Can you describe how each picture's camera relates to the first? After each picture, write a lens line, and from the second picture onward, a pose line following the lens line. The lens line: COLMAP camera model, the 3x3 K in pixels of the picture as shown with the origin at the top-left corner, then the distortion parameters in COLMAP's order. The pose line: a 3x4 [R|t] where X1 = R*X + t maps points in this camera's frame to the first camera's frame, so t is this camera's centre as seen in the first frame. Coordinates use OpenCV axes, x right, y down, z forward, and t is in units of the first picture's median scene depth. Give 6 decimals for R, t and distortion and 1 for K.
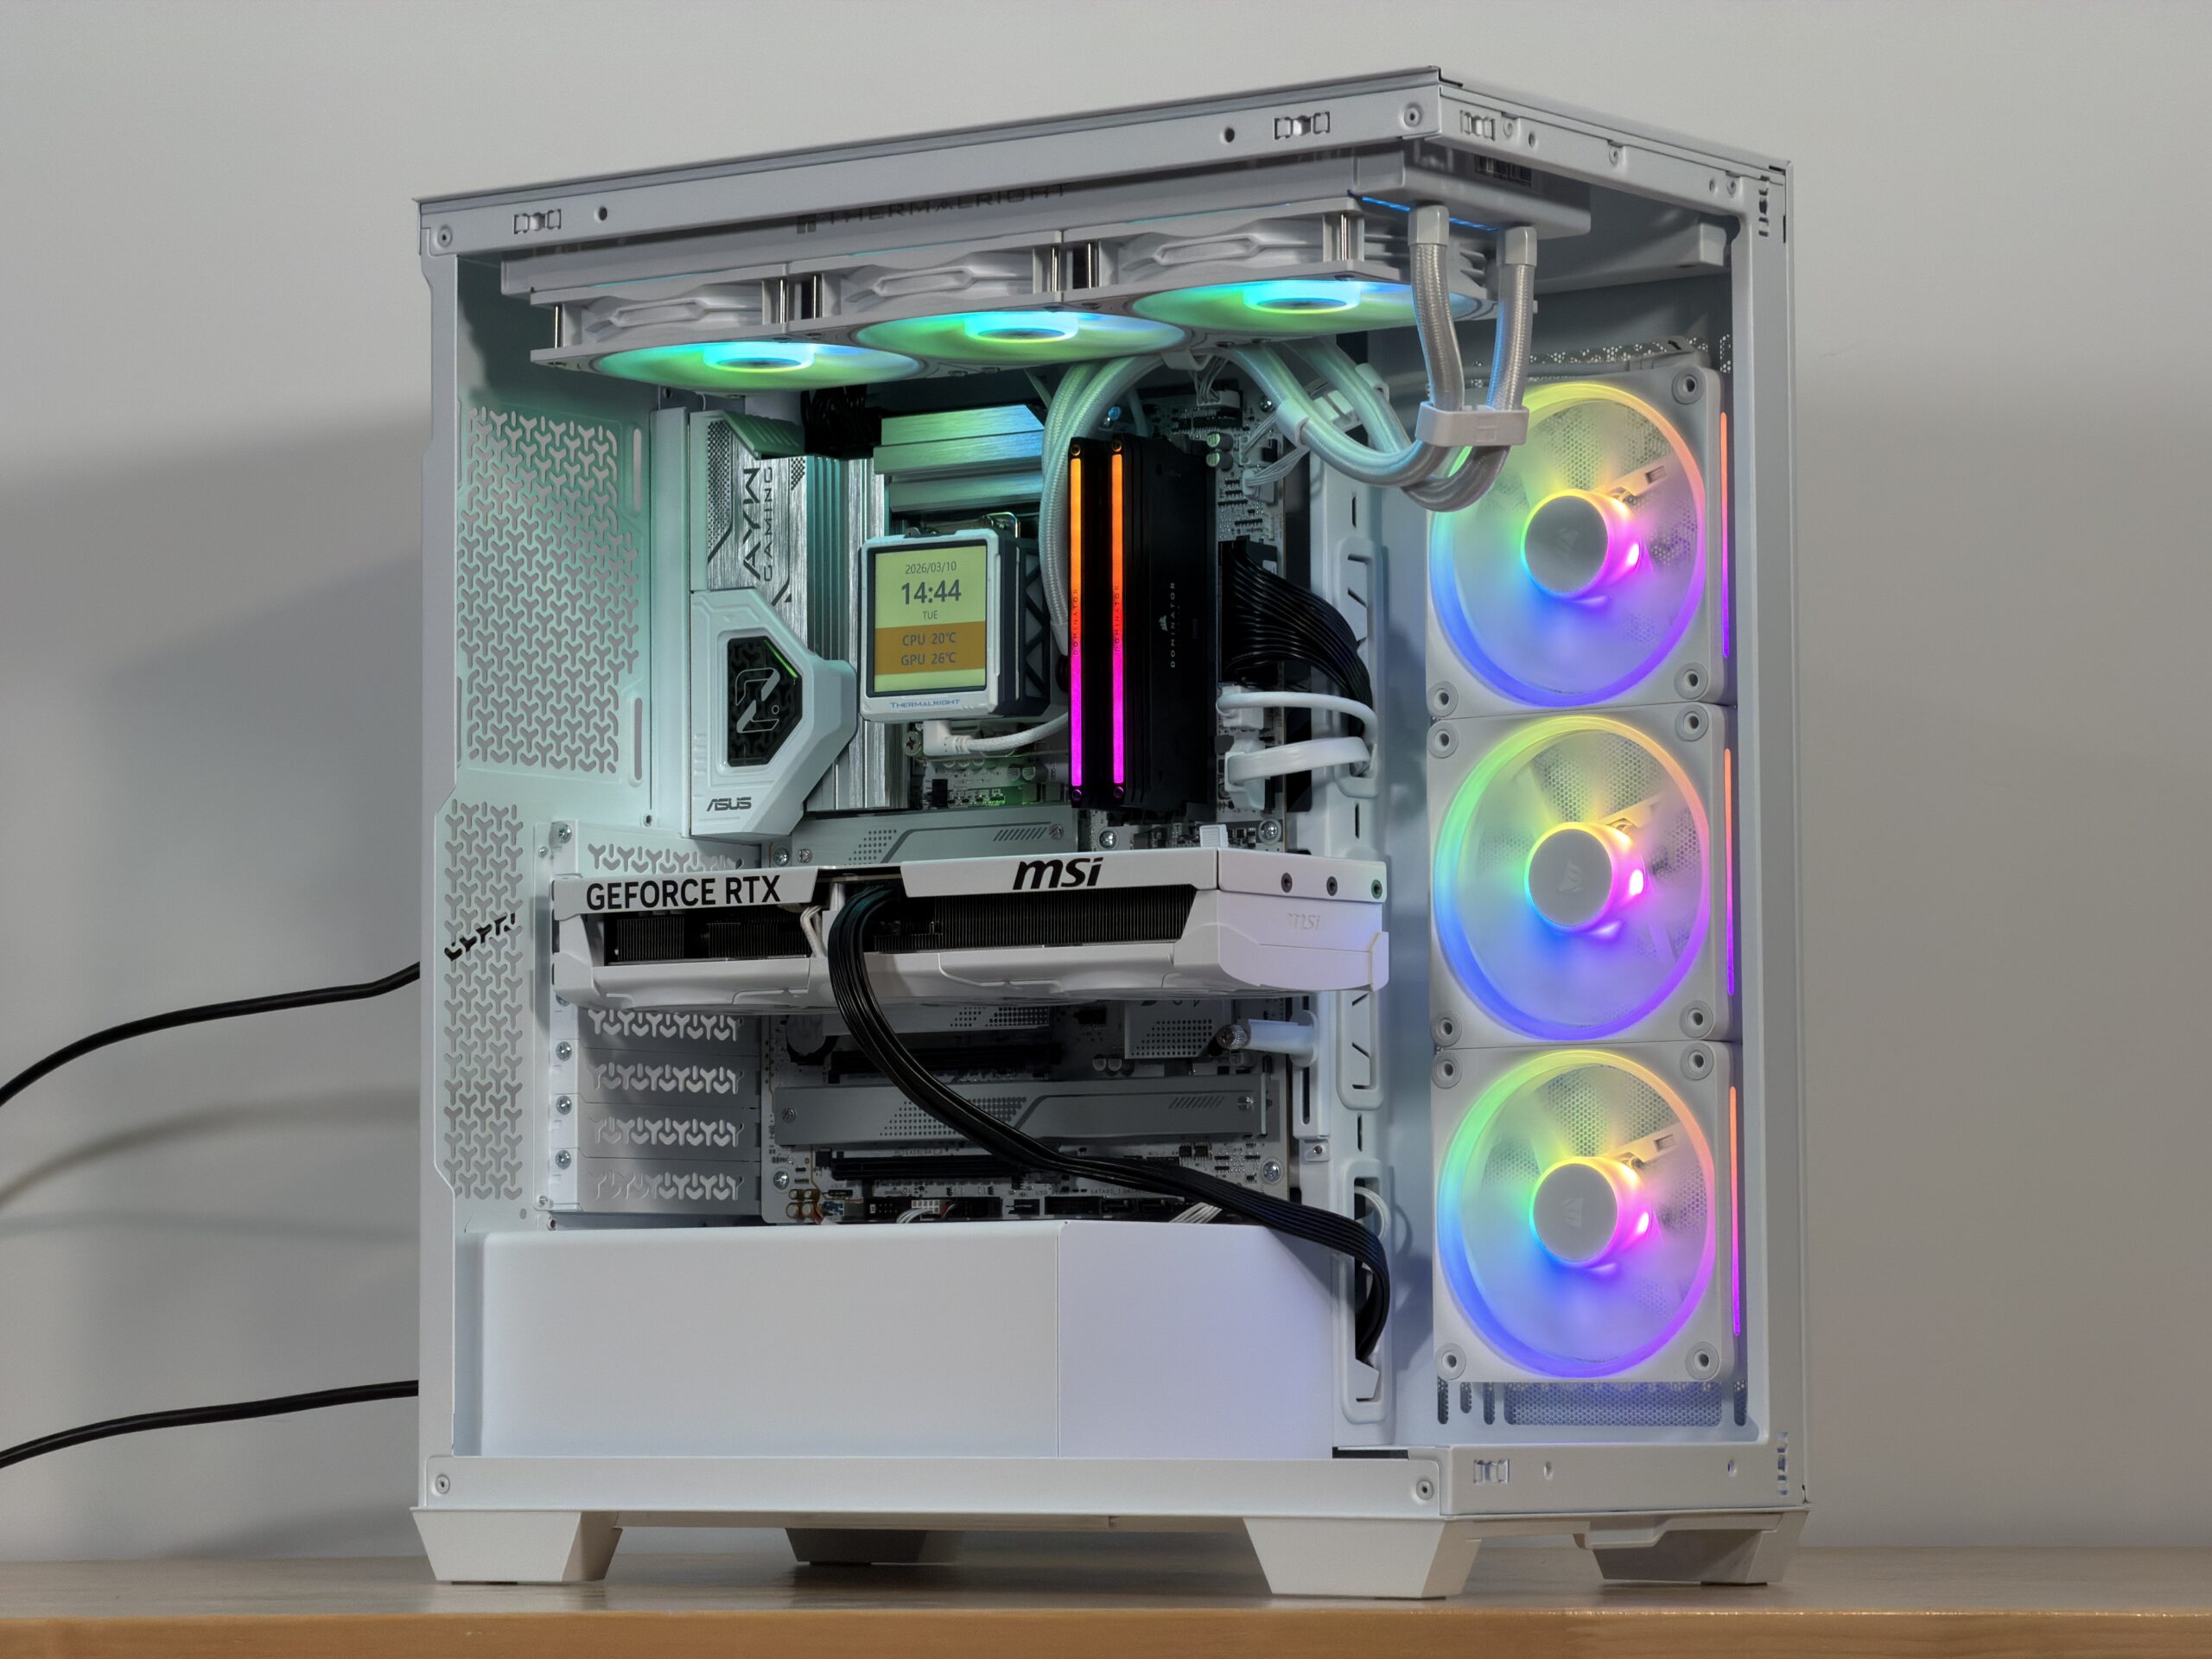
lens RADIAL K [[6873.6, 0, 1070.3], [0, 6873.6, 836.9], [0, 0, 1]] dist [0.305412, 0.000000]
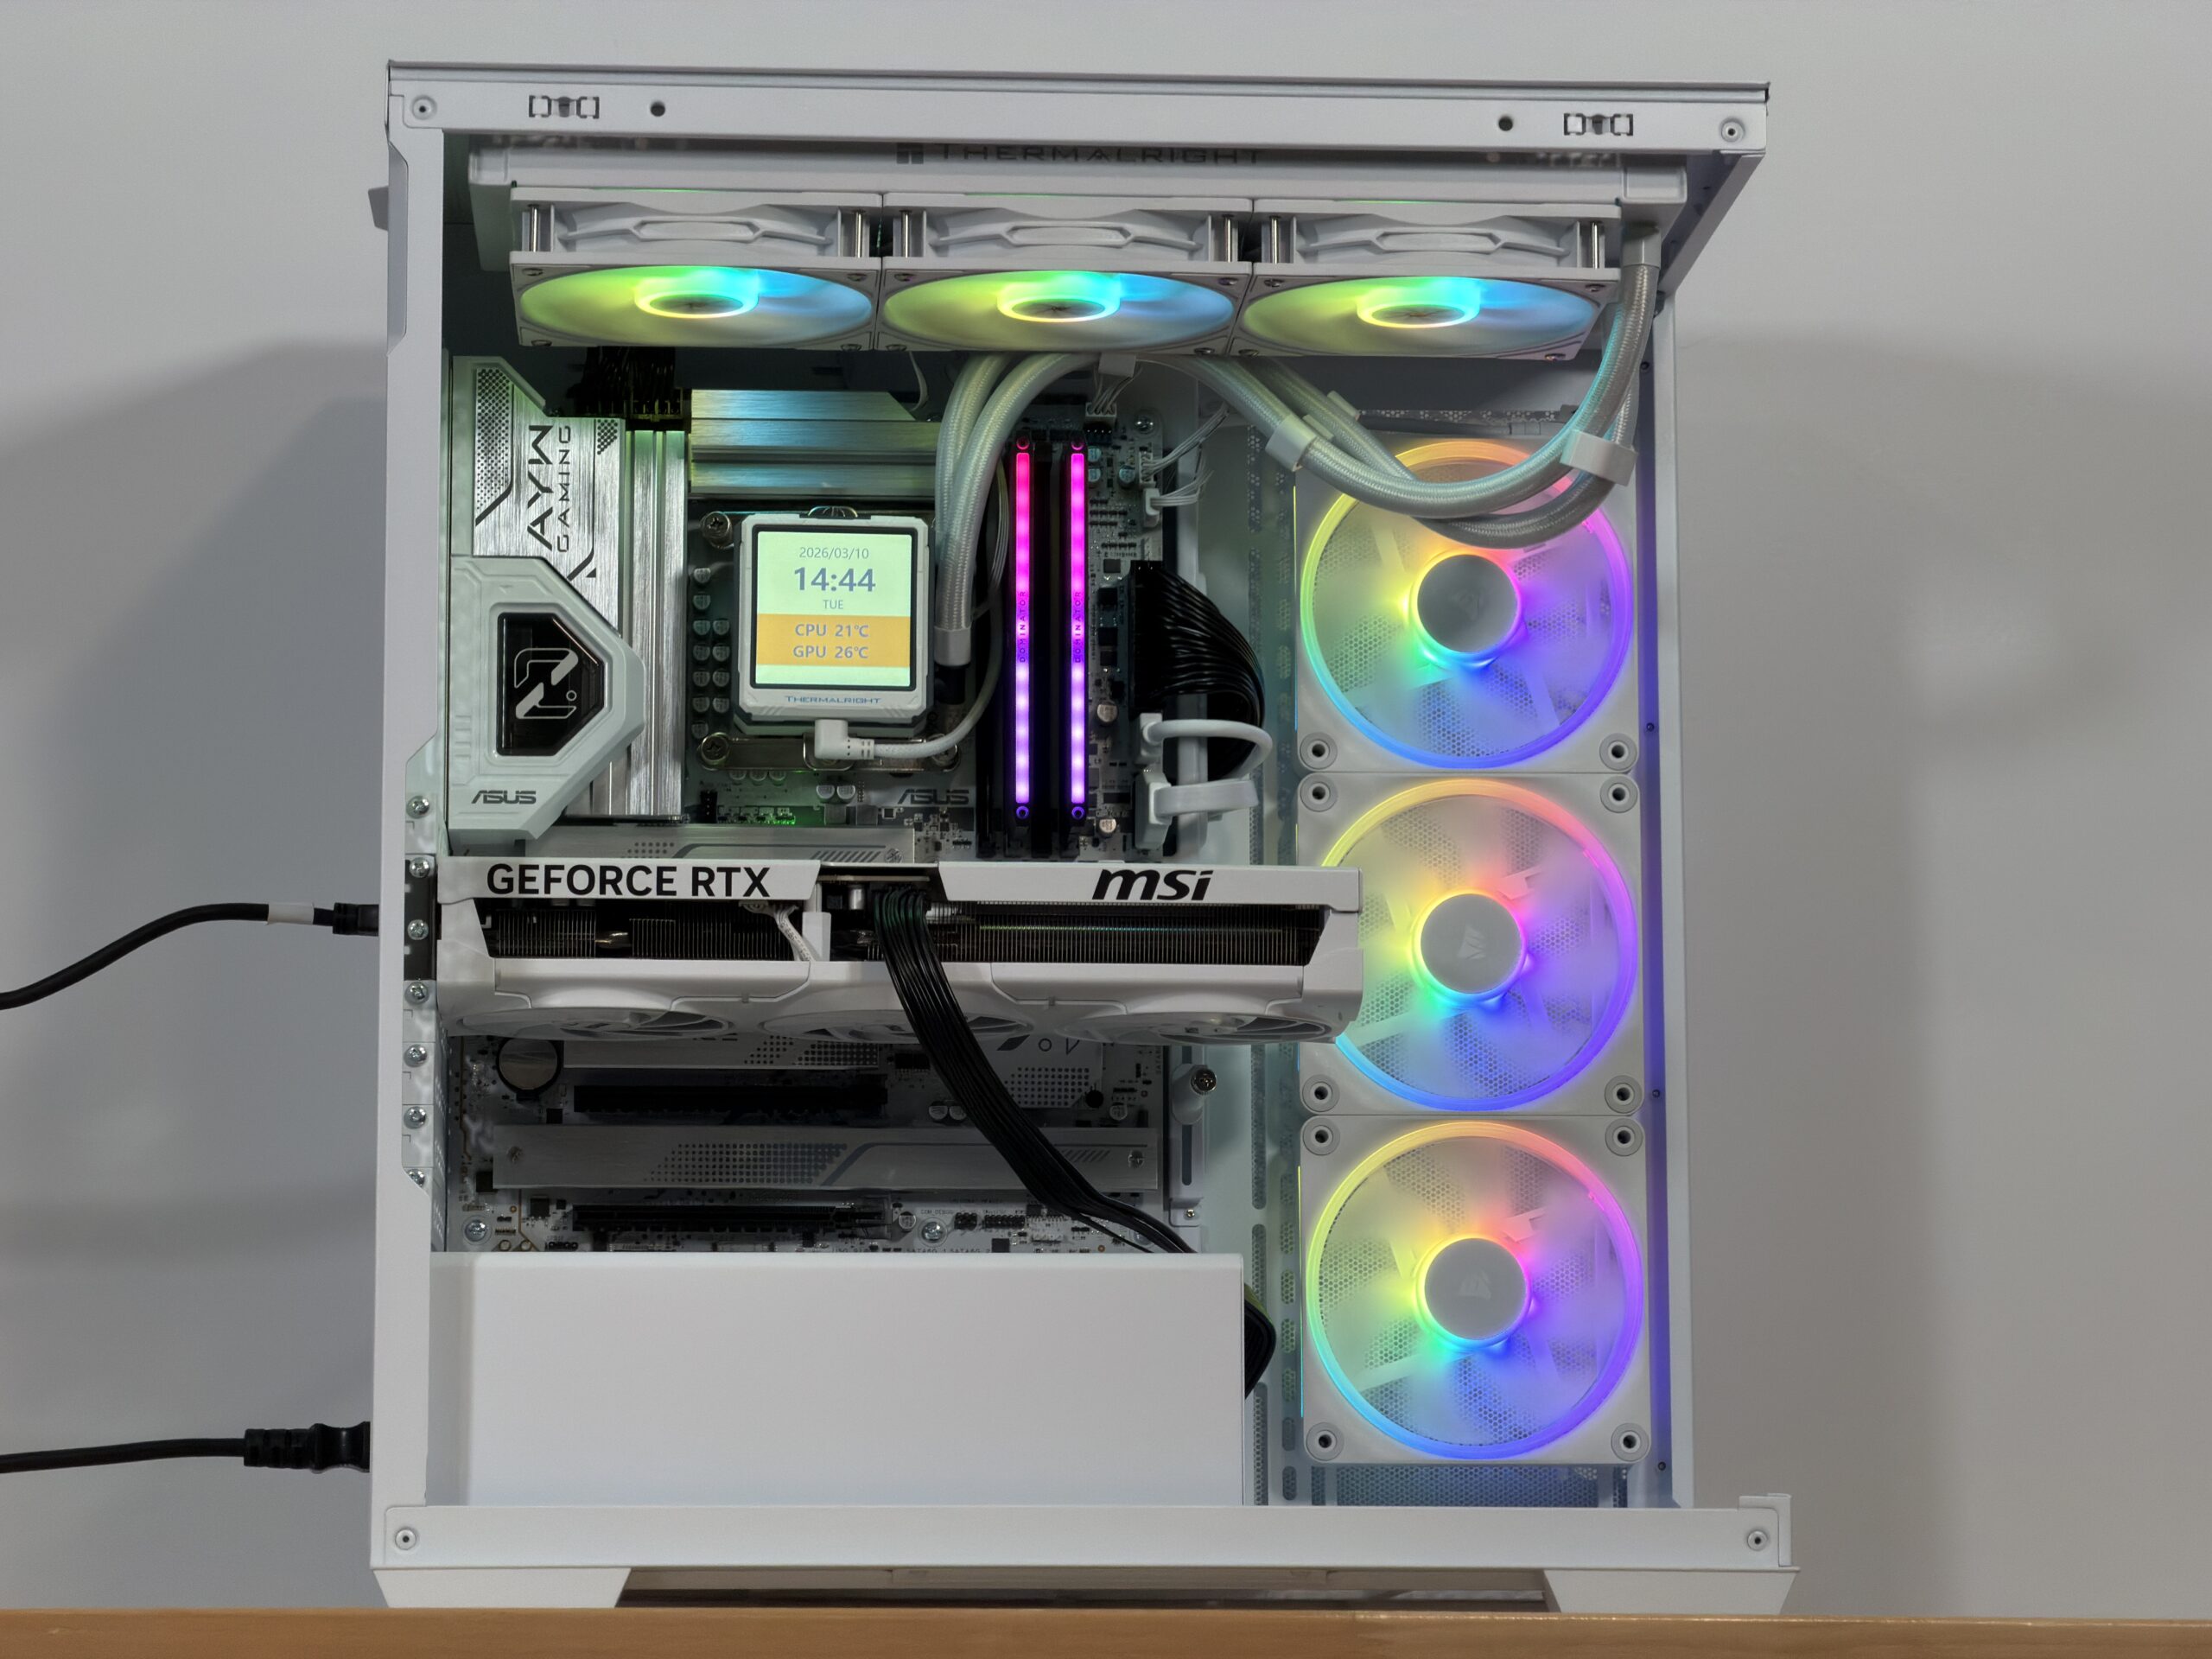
lens RADIAL K [[6873.6, 0, 1098.1], [0, 6873.6, 837.1], [0, 0, 1]] dist [0.305412, 0.000000]
pose [[0.767660, 0.098186, 0.633292, -0.571722], [-0.047801, 0.994213, -0.096201, 0.084933], [-0.639073, 0.043578, 0.767911, 0.281349]]
